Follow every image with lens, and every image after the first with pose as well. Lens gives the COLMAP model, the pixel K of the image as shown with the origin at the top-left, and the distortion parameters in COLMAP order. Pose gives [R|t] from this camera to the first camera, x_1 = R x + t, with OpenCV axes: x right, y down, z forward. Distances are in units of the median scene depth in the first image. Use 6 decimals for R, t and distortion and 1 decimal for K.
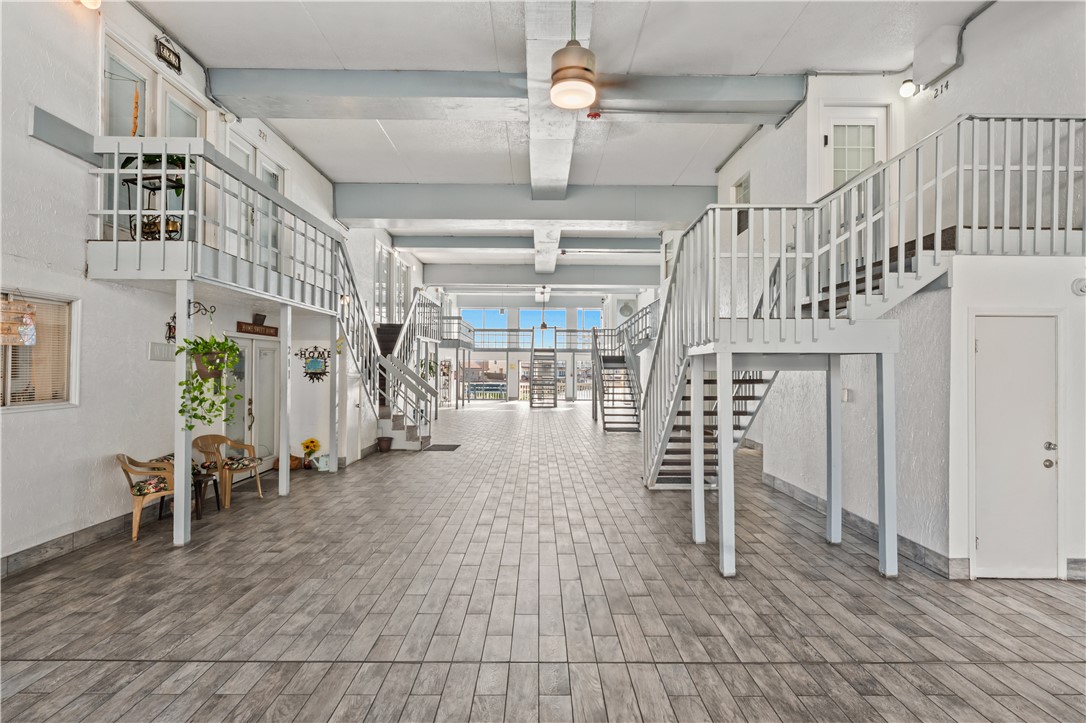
lens RADIAL K [[586.8, 0, 542.5], [0, 586.8, 381.5], [0, 0, 1]] dist [0.001177, -0.001219]
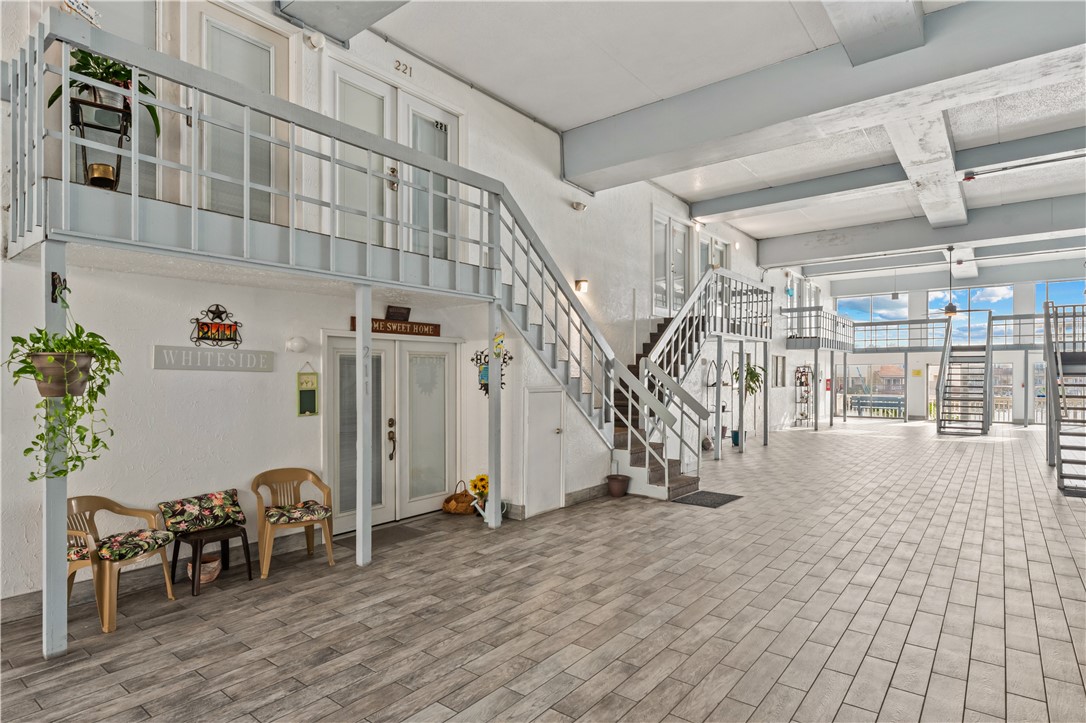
lens RADIAL K [[586.8, 0, 542.5], [0, 586.8, 381.5], [0, 0, 1]] dist [0.001177, -0.001219]
pose [[0.780530, -0.000589, -0.625118, 0.071936], [-0.008077, 0.999907, -0.011027, -0.006522], [0.625066, 0.013656, 0.780453, 0.291401]]
